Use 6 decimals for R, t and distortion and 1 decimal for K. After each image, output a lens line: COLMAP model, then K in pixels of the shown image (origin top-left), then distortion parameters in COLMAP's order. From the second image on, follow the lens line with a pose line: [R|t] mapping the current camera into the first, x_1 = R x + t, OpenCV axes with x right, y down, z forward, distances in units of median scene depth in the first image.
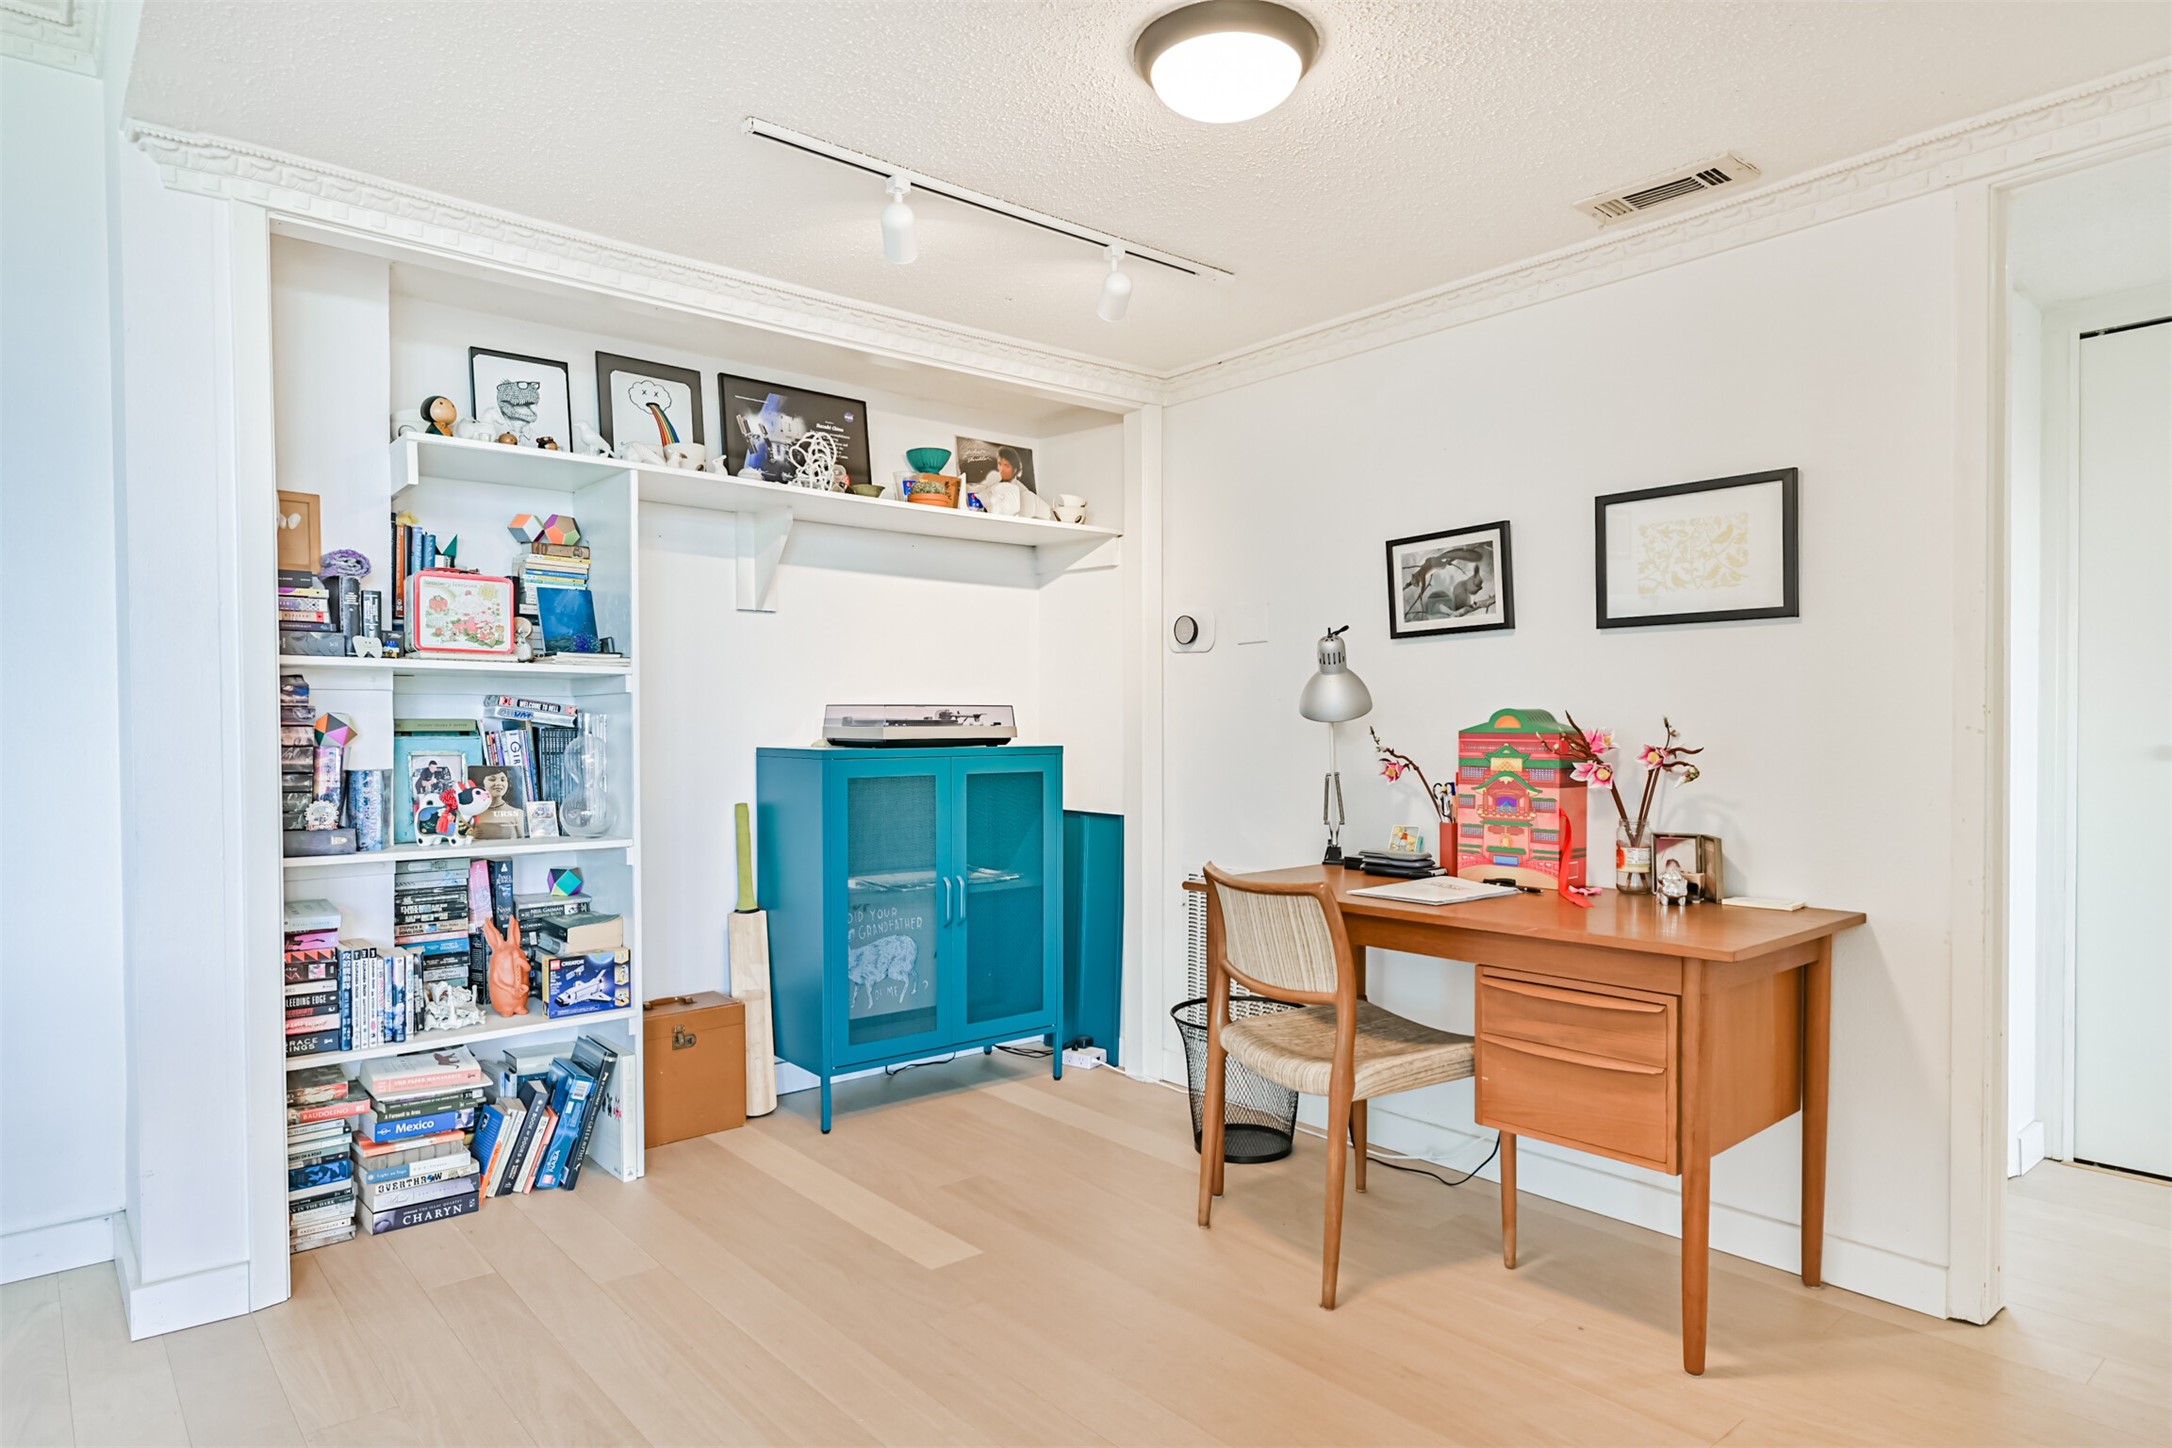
lens RADIAL K [[1251.6, 0, 1091.6], [0, 1251.6, 751.0], [0, 0, 1]] dist [-0.000627, 0.000452]
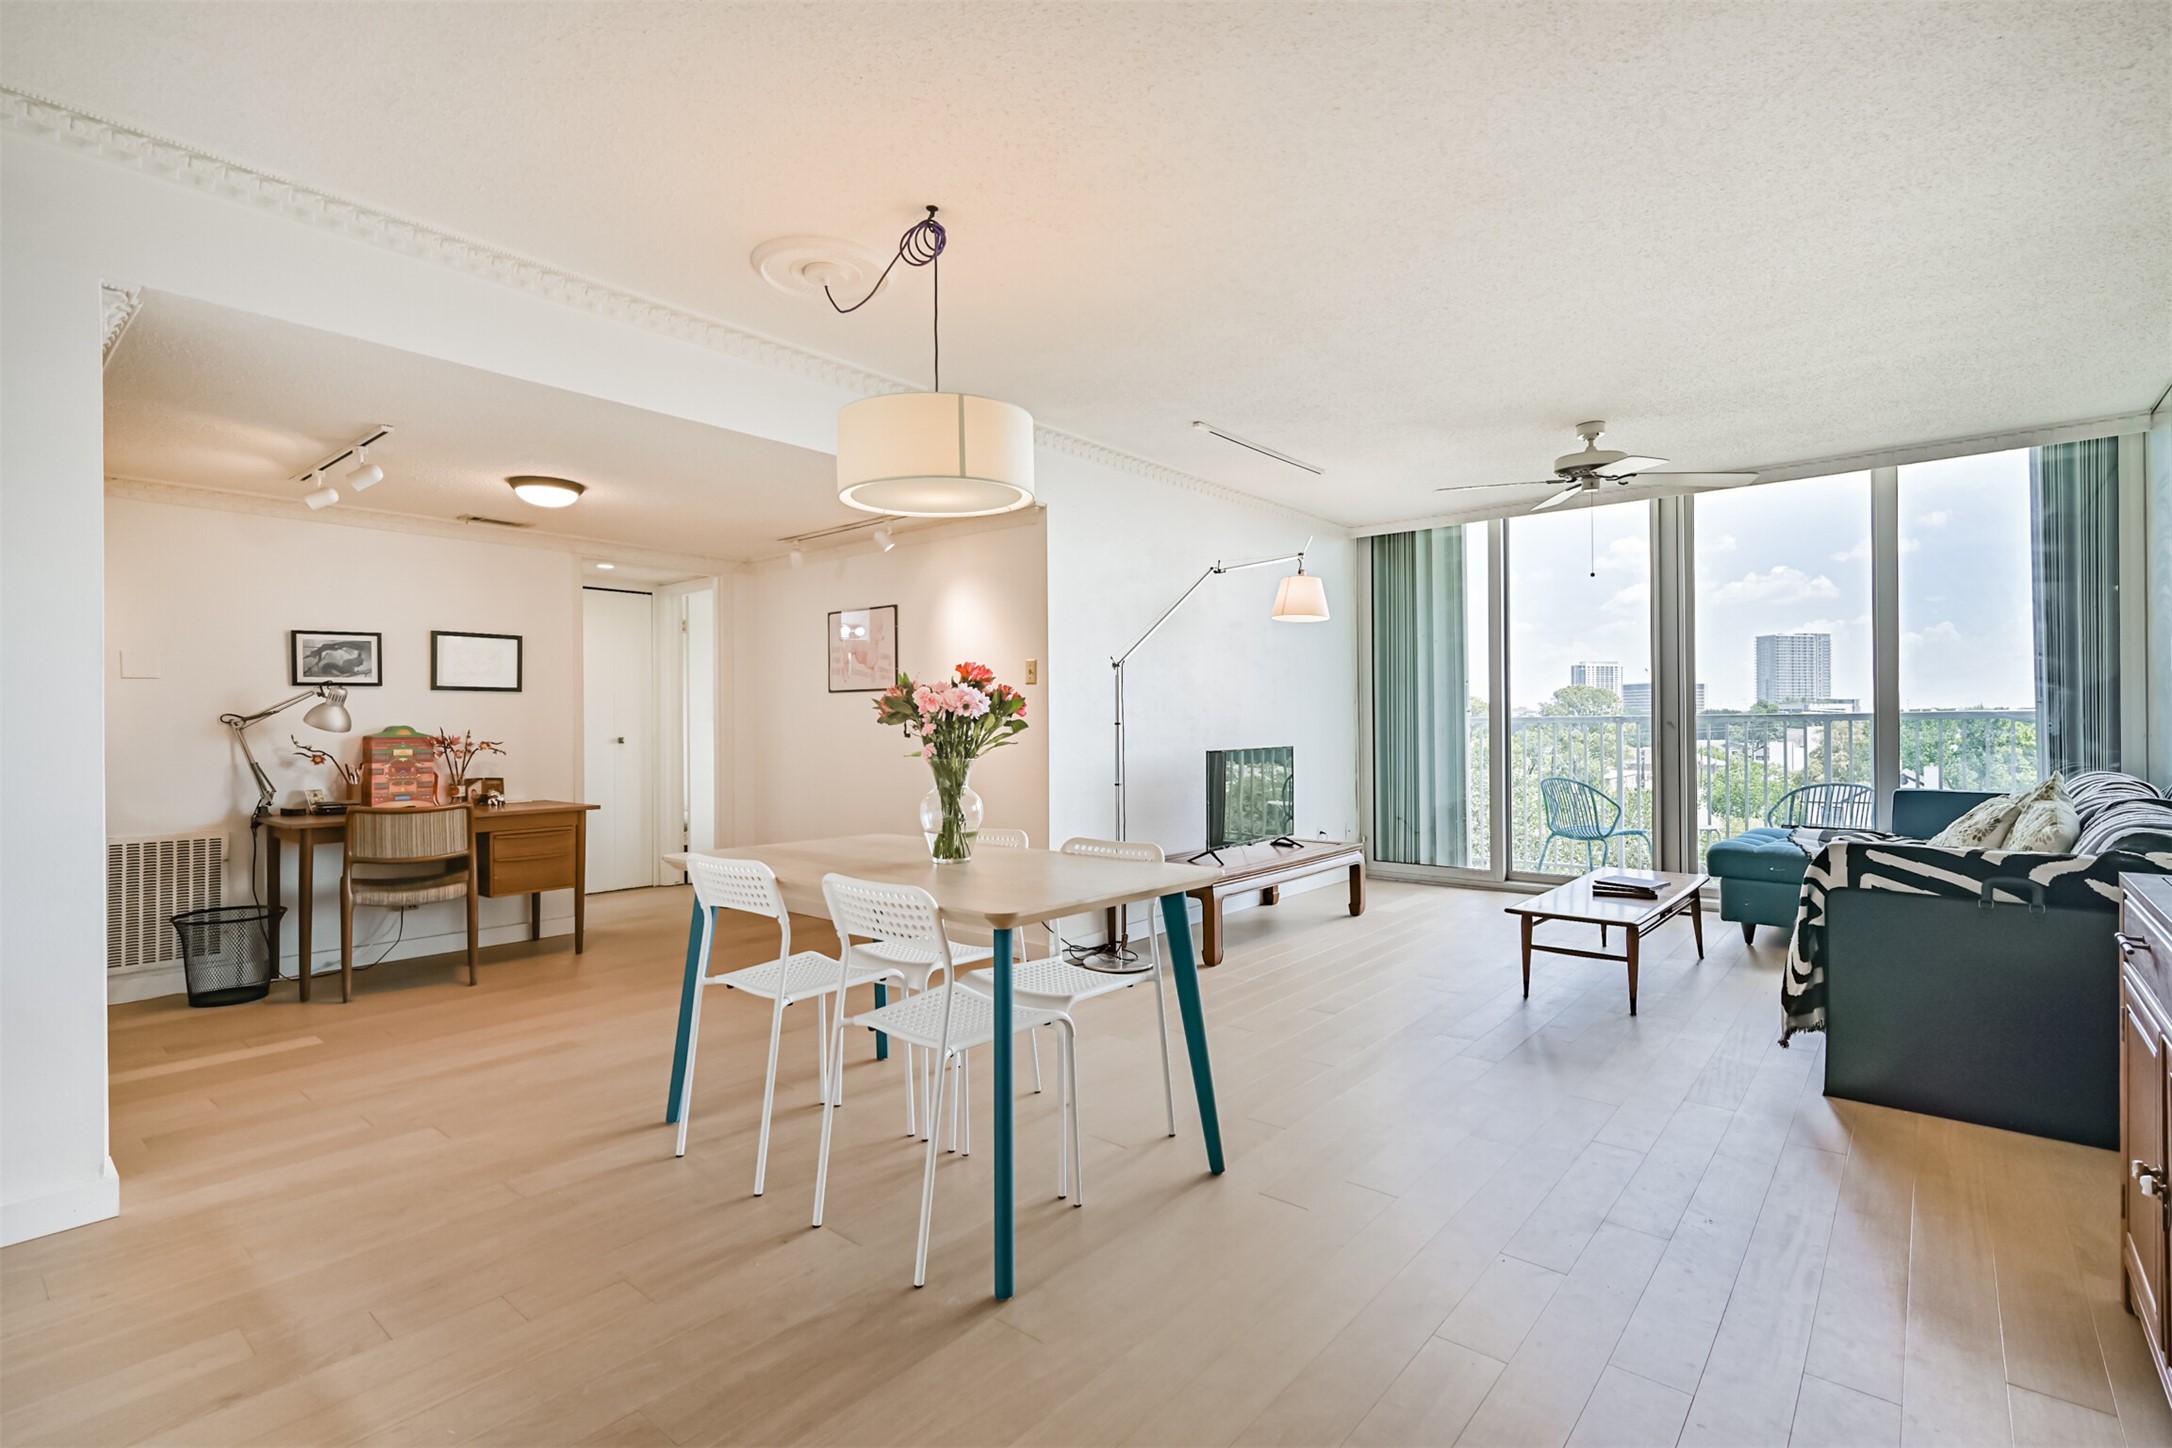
lens RADIAL K [[992.1, 0, 1093.0], [0, 992.1, 719.7], [0, 0, 1]] dist [-0.001203, 0.000460]
pose [[-0.166094, 0.008648, 0.986072, -1.442062], [0.025019, 0.999677, -0.004553, -0.007136], [-0.985793, 0.023915, -0.166256, 0.130568]]
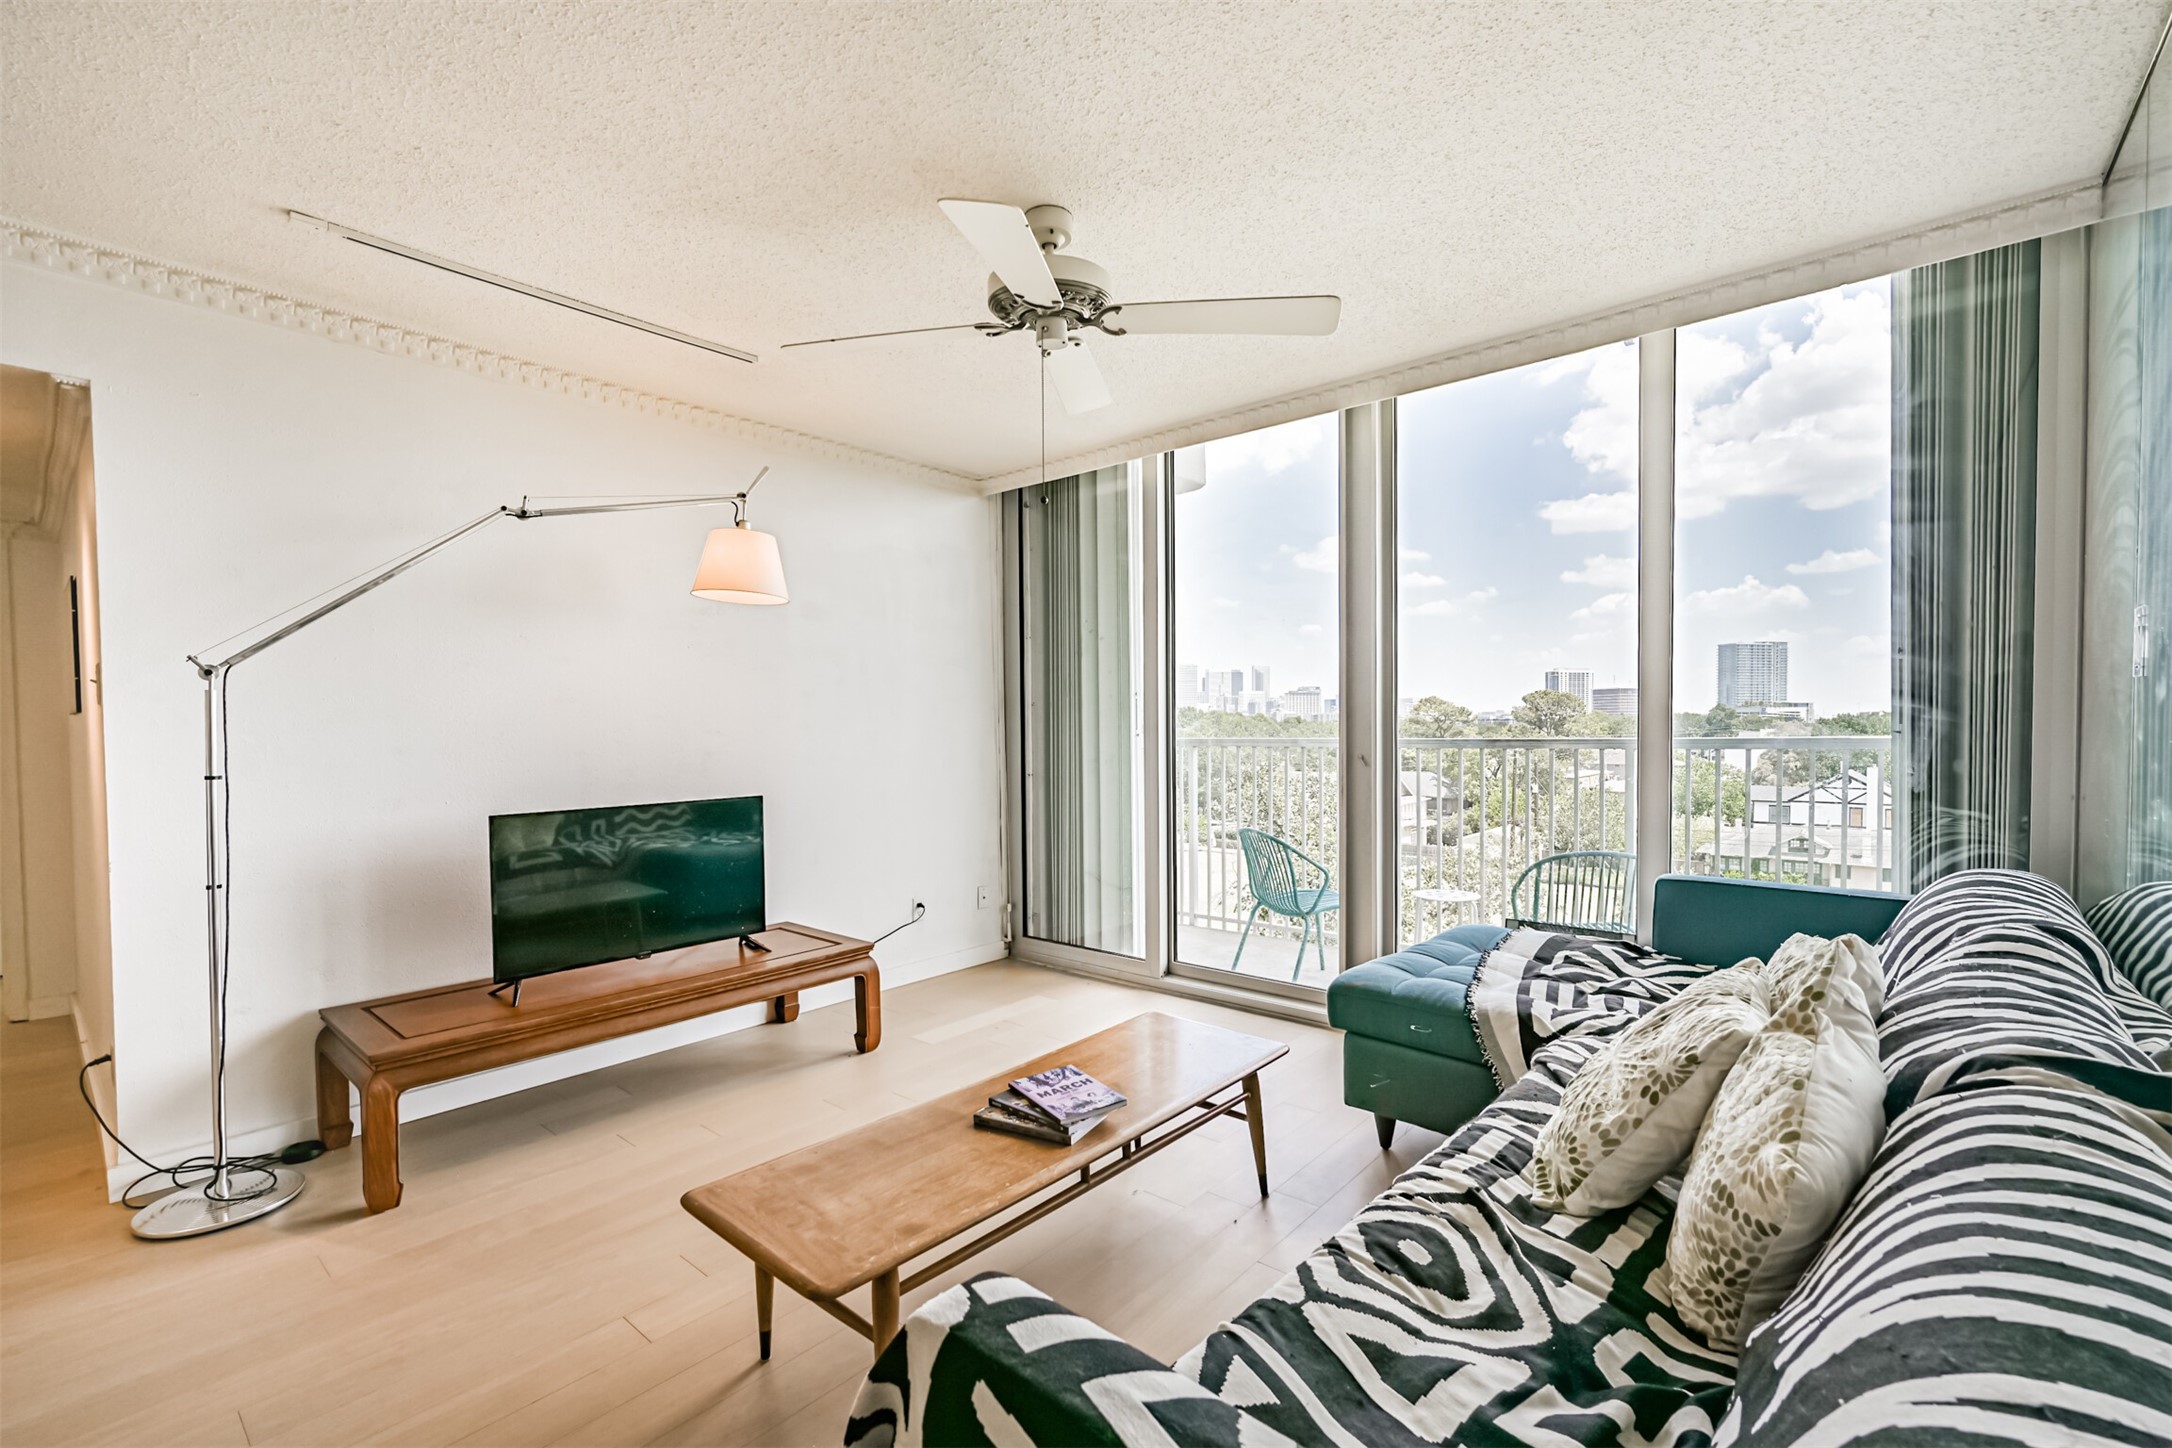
lens RADIAL K [[923.3, 0, 1094.6], [0, 923.3, 751.5], [0, 0, 1]] dist [-0.000983, -0.000423]
pose [[-0.163016, -0.021400, 0.986391, -0.830642], [0.026690, 0.999303, 0.026091, -0.029969], [-0.986262, 0.030580, -0.162332, -0.787937]]
